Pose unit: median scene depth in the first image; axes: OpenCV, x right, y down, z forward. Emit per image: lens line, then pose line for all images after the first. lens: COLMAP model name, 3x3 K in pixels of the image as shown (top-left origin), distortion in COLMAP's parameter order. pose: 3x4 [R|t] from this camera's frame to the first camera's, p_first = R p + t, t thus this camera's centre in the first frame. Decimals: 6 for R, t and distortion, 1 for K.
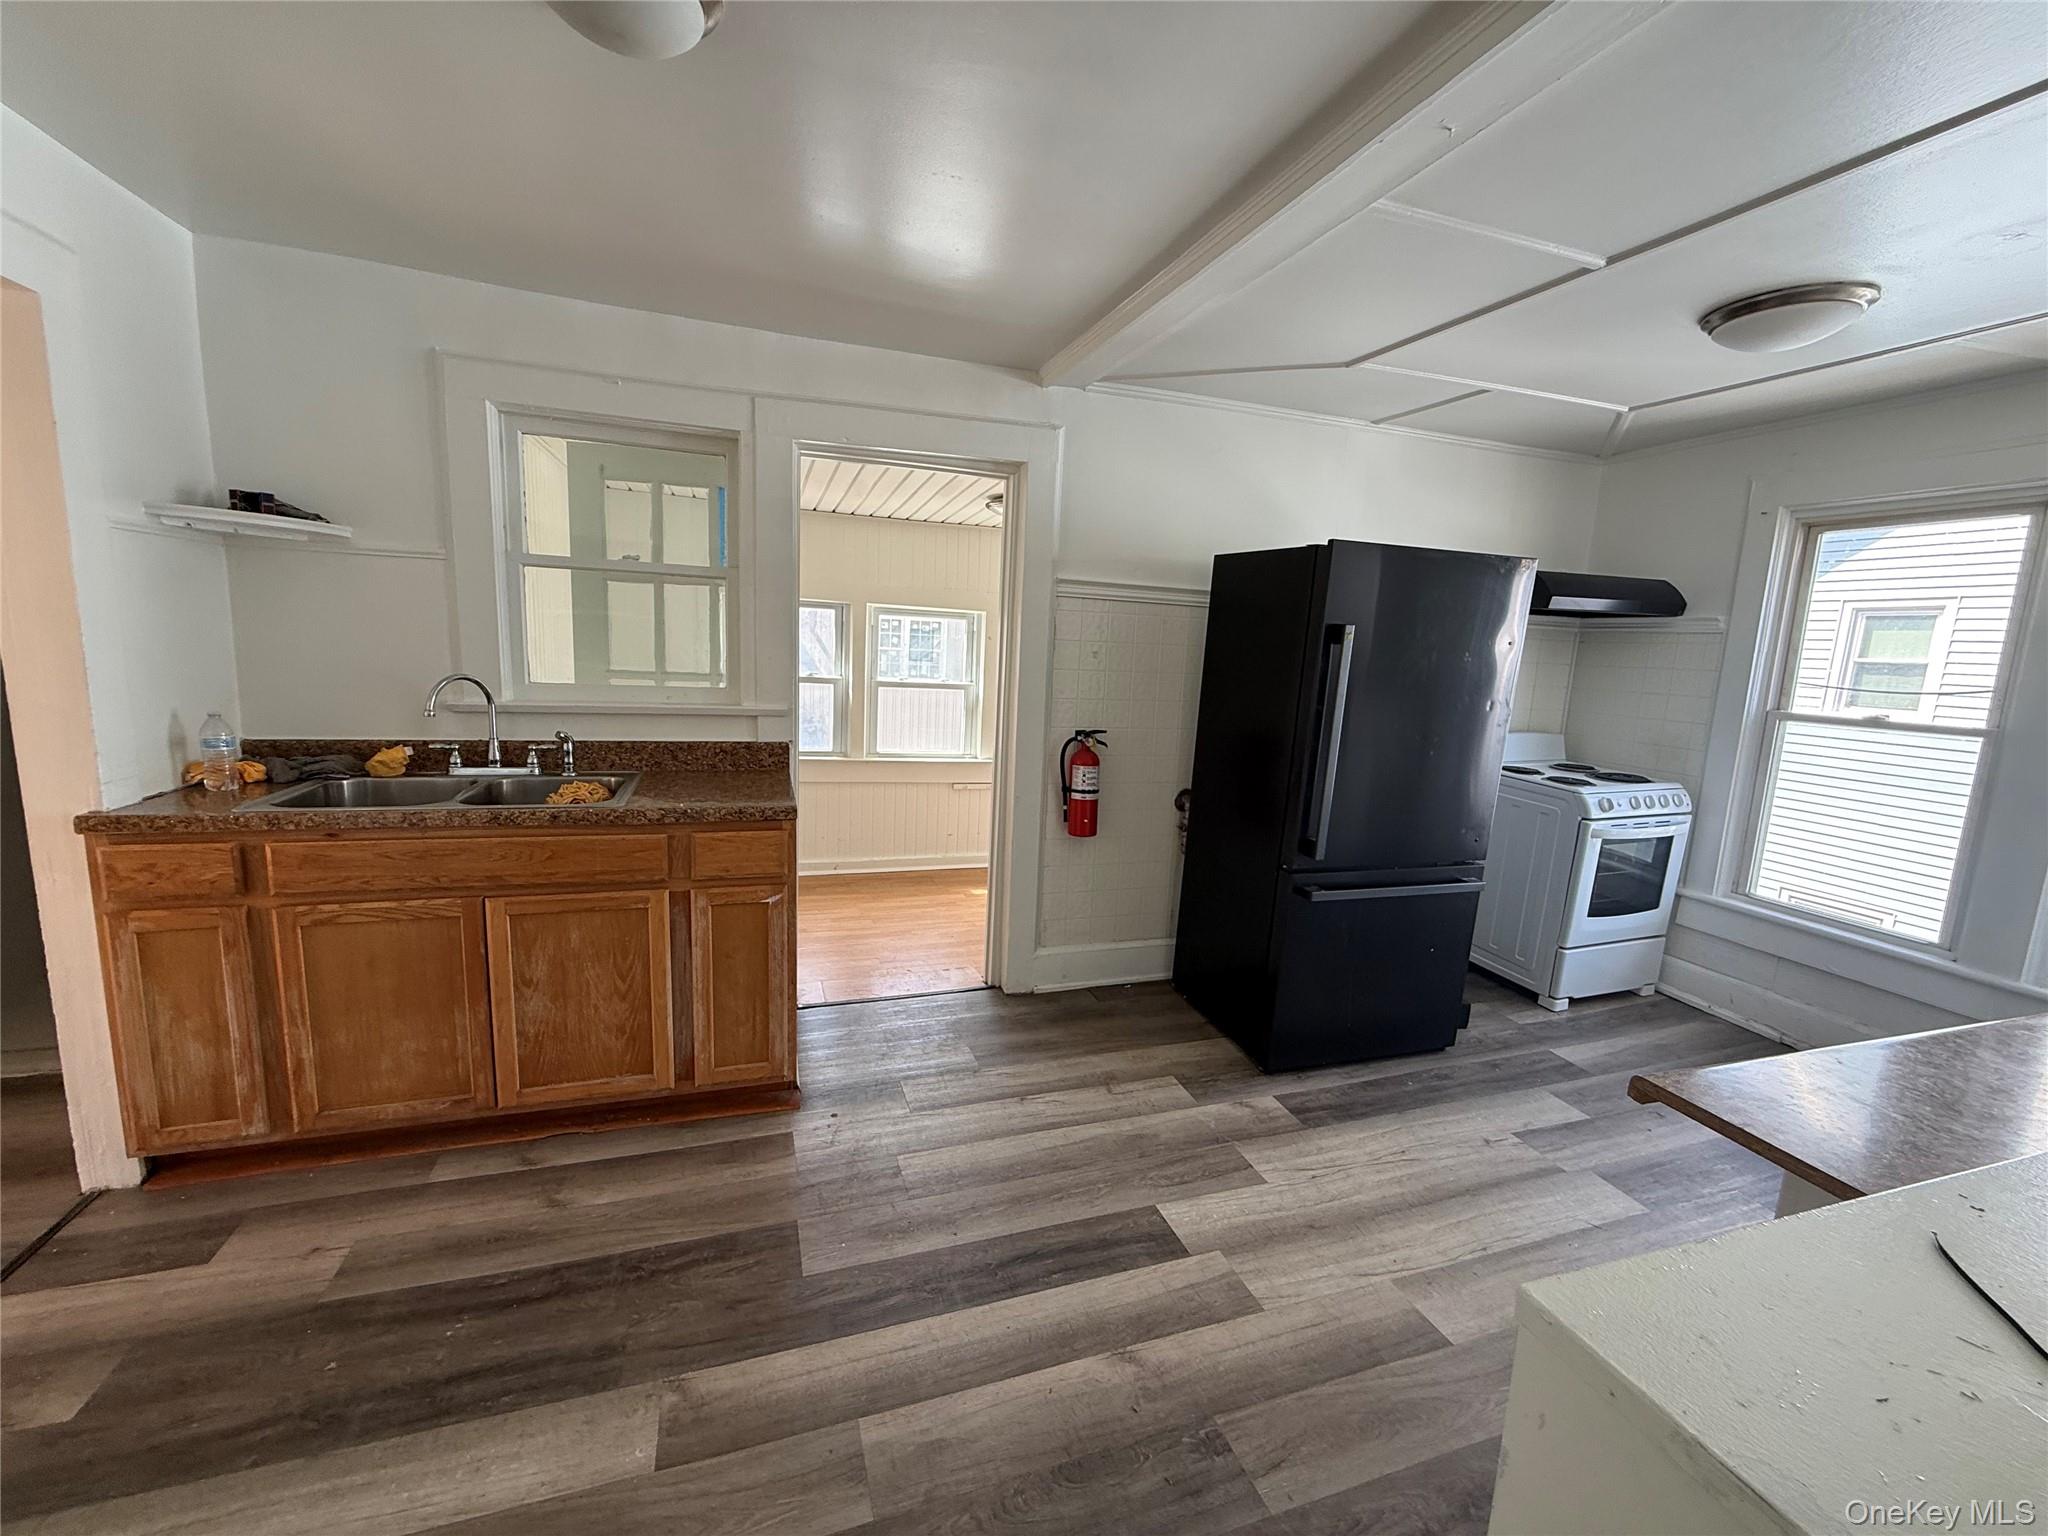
lens RADIAL K [[815.6, 0, 1013.7], [0, 815.6, 770.4], [0, 0, 1]] dist [0.002234, -0.001820]
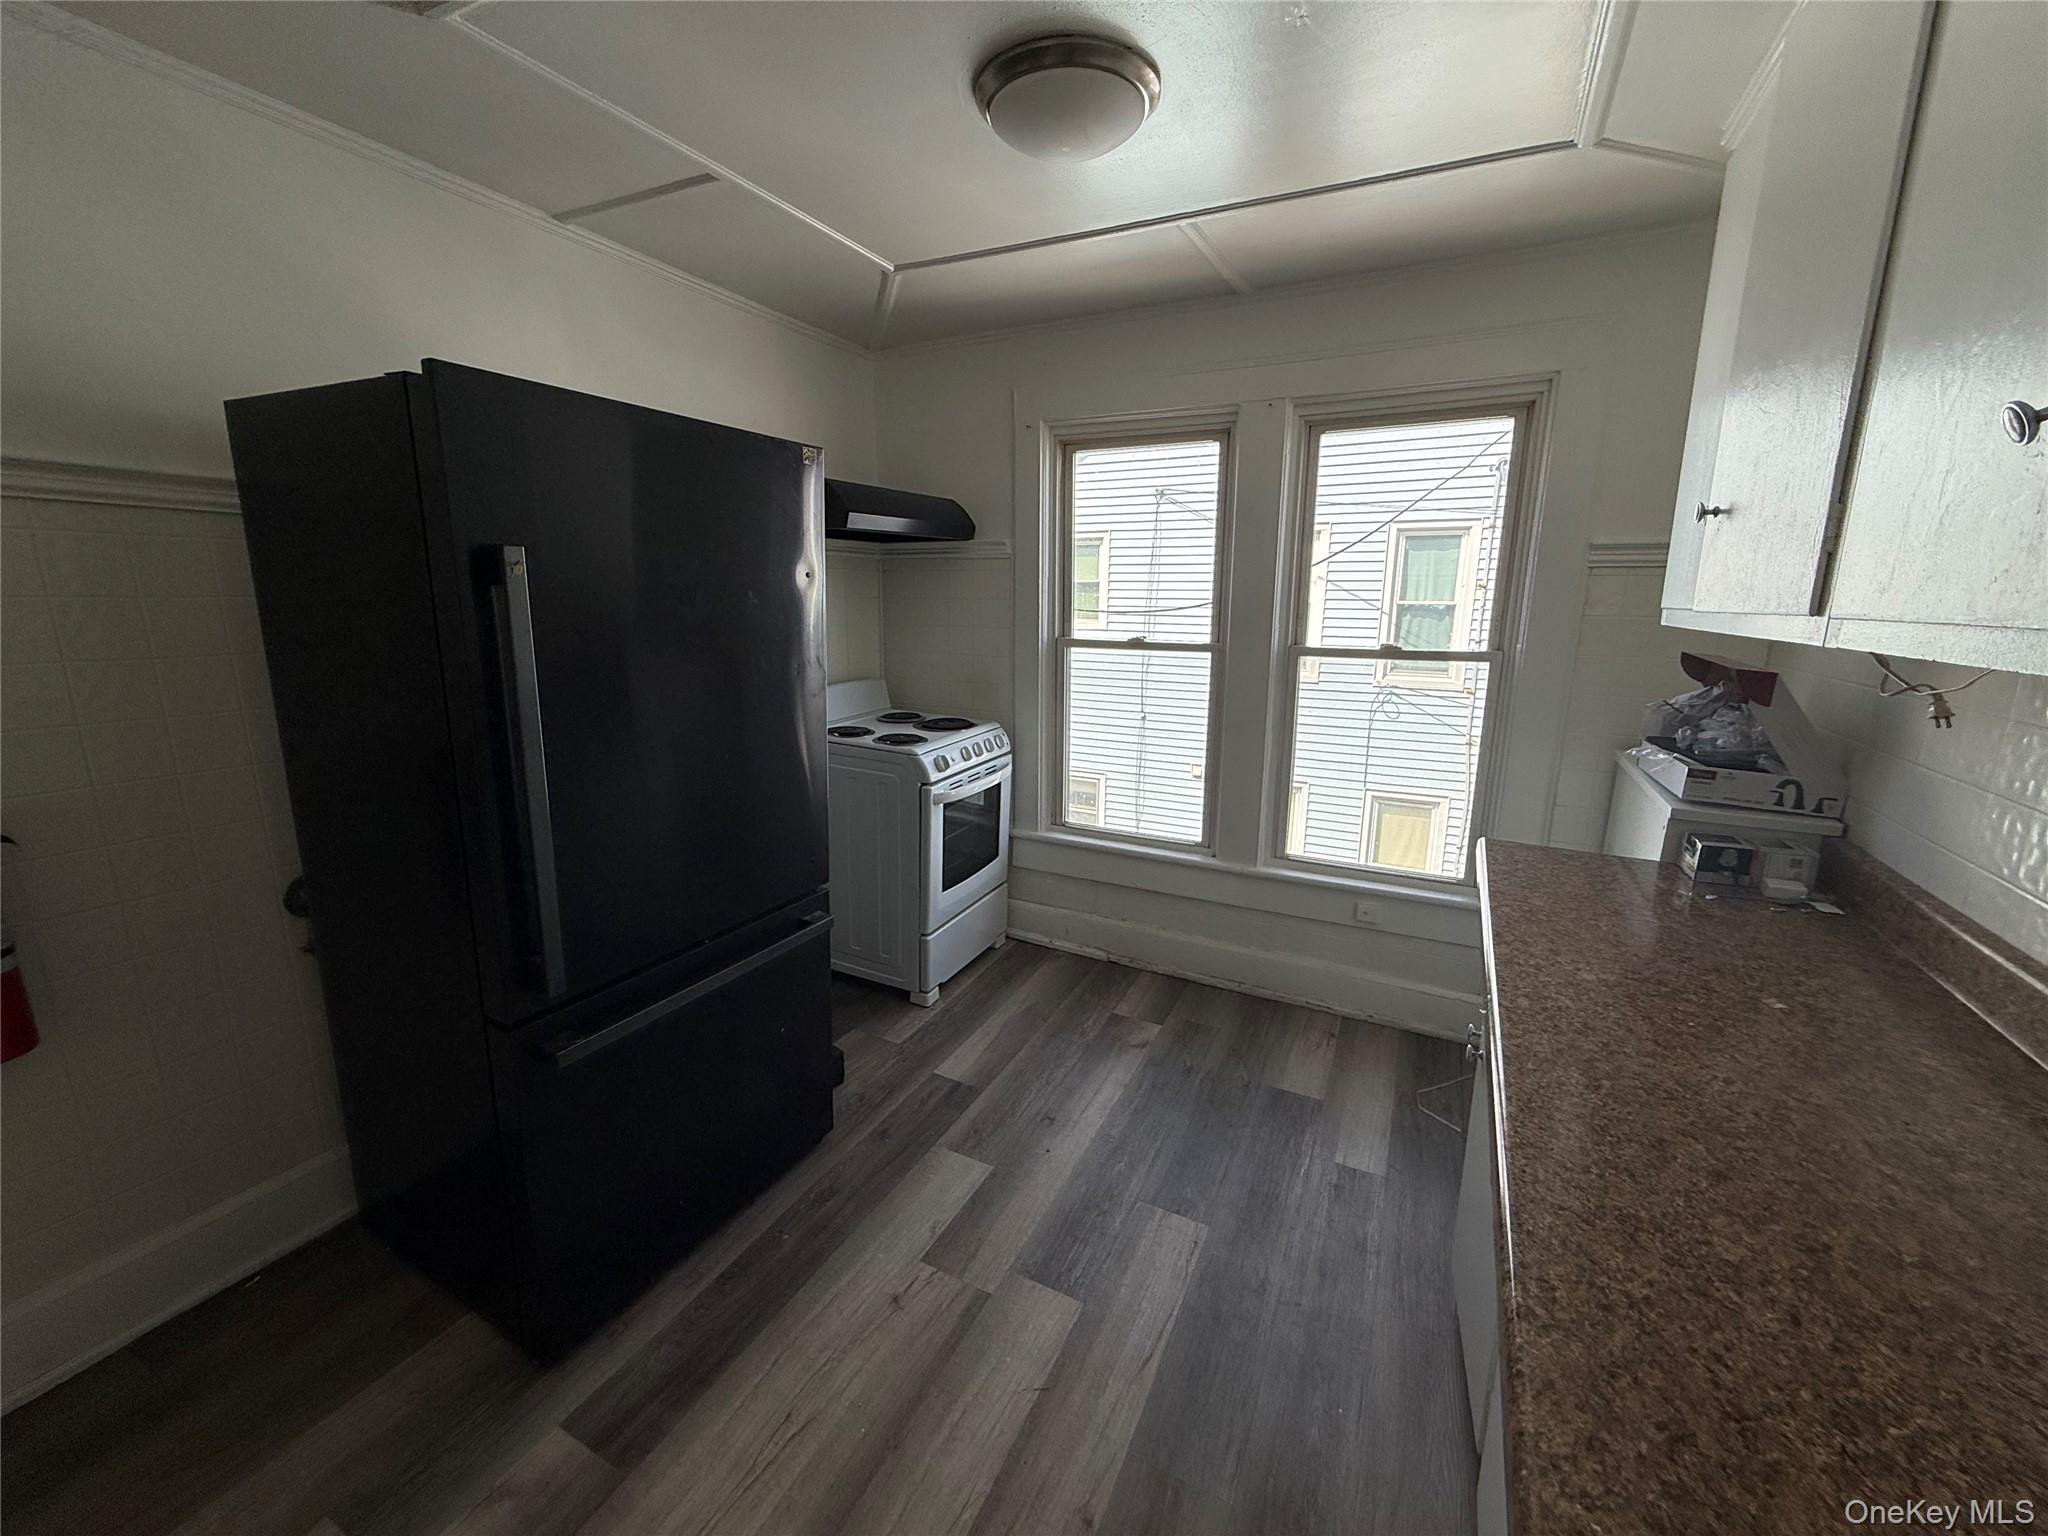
lens RADIAL K [[815.6, 0, 1016.4], [0, 815.6, 766.2], [0, 0, 1]] dist [0.002234, -0.001820]
pose [[0.716509, -0.183097, 0.673120, 0.207931], [0.134547, 0.983094, 0.124194, -0.050625], [-0.684480, 0.001580, 0.729030, 0.326016]]
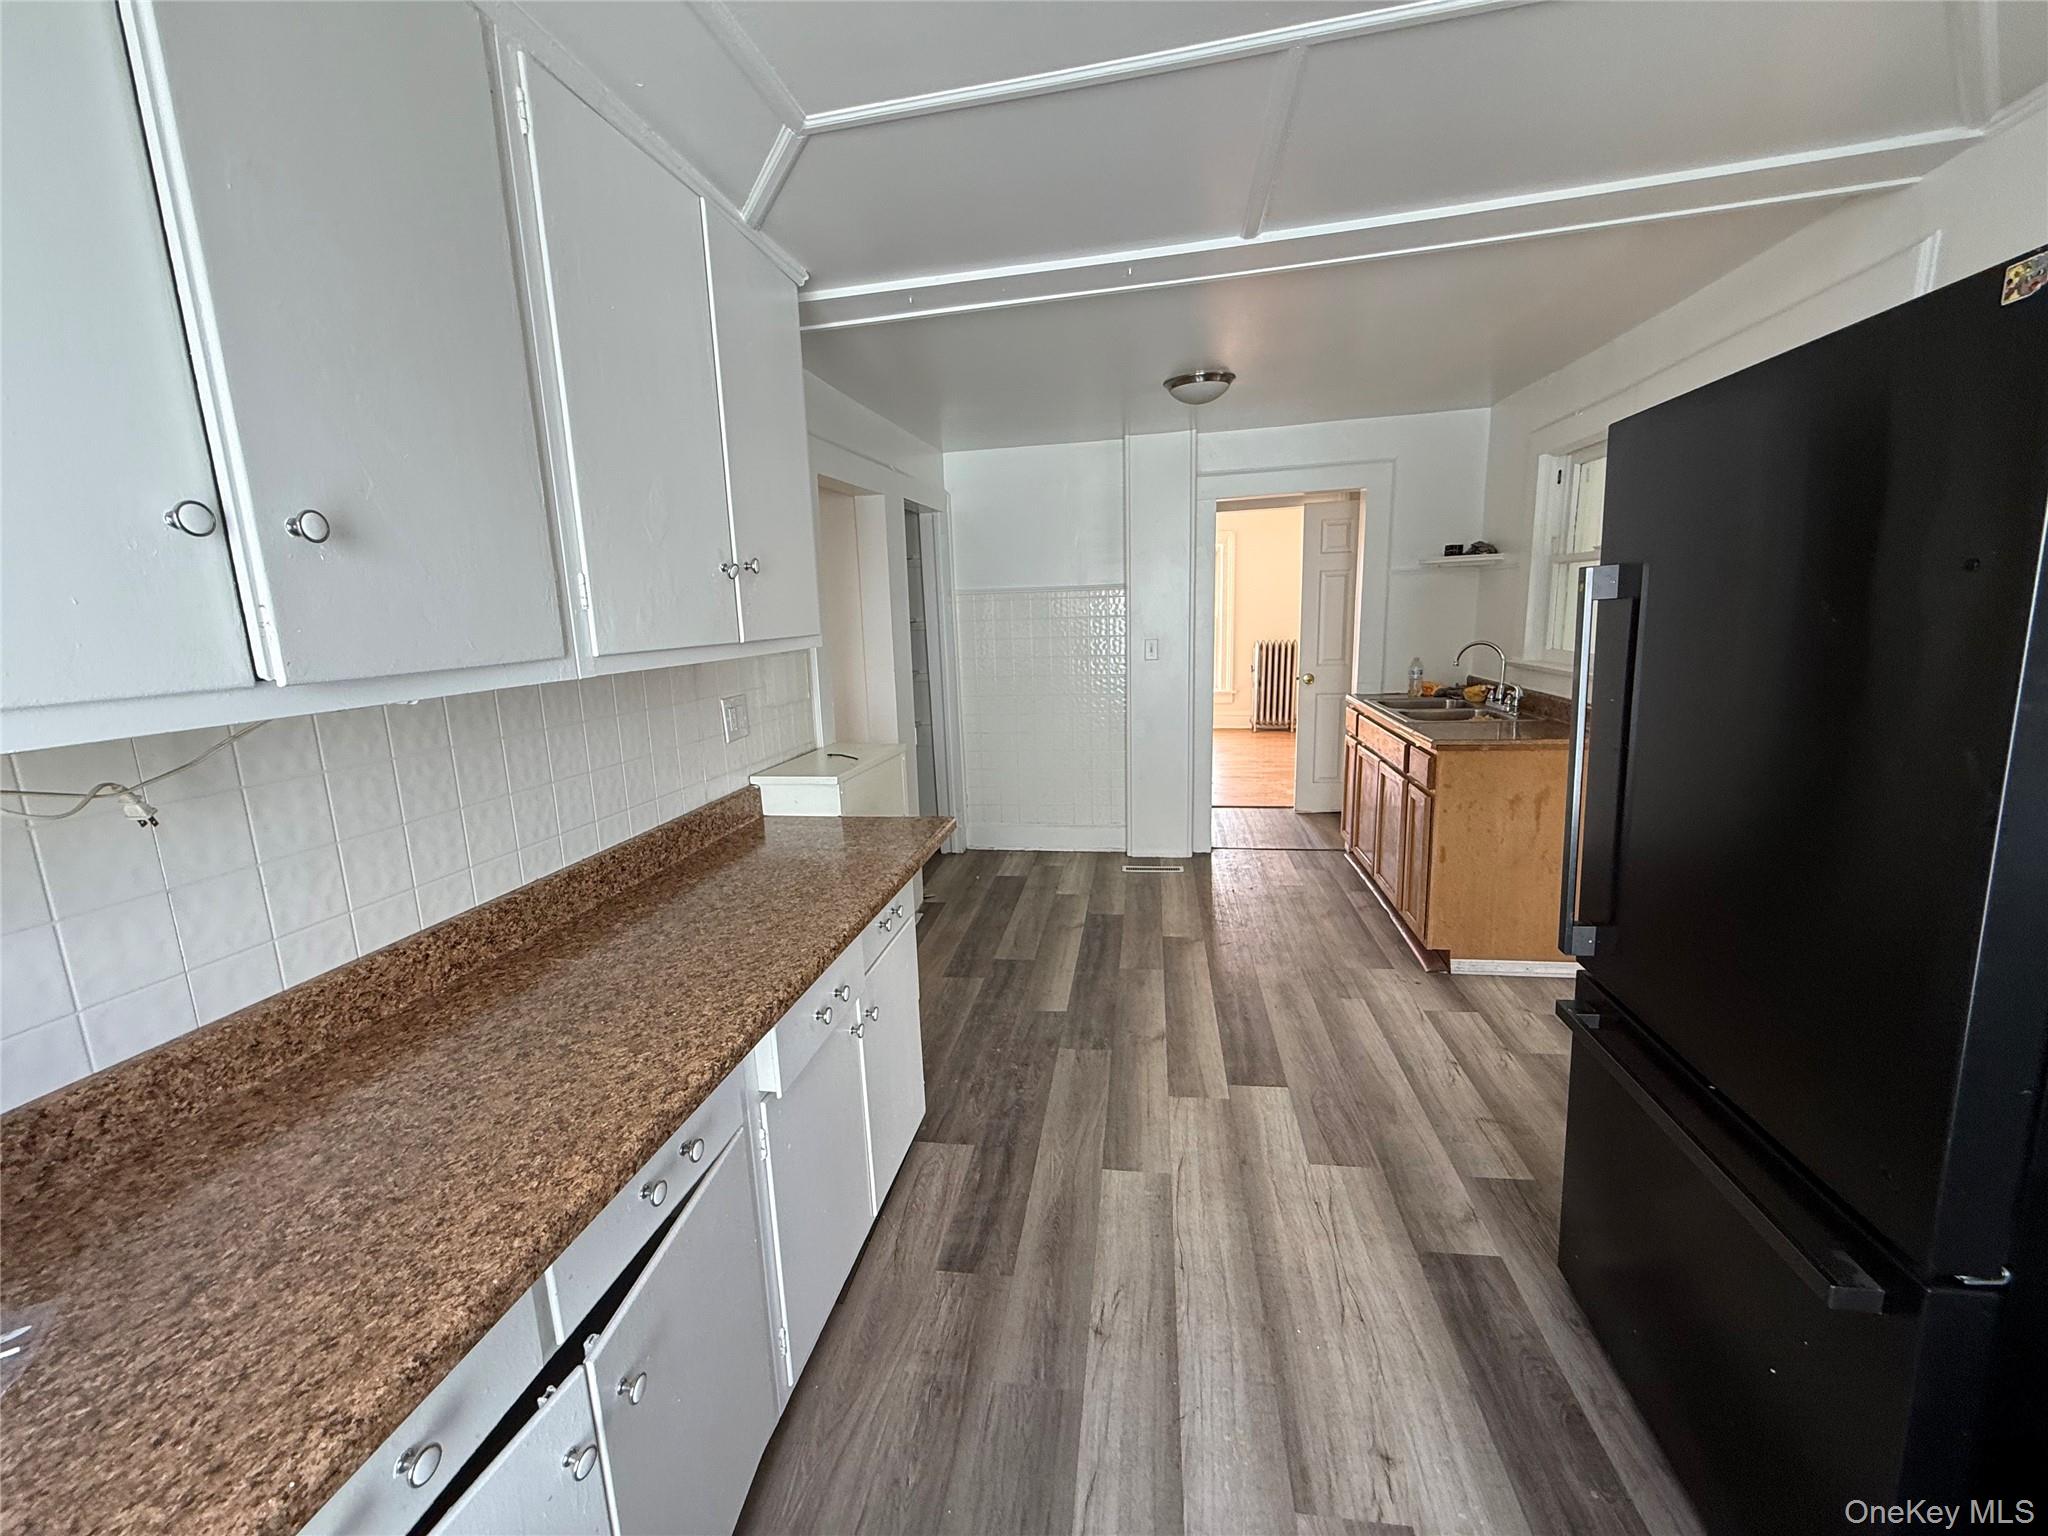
lens RADIAL K [[815.6, 0, 1014.5], [0, 815.6, 762.4], [0, 0, 1]] dist [0.002234, -0.001820]
pose [[-0.474287, 0.134449, -0.870043, 0.882661], [-0.124907, 0.967996, 0.217676, -0.090408], [0.871464, 0.211915, -0.442314, 0.712213]]
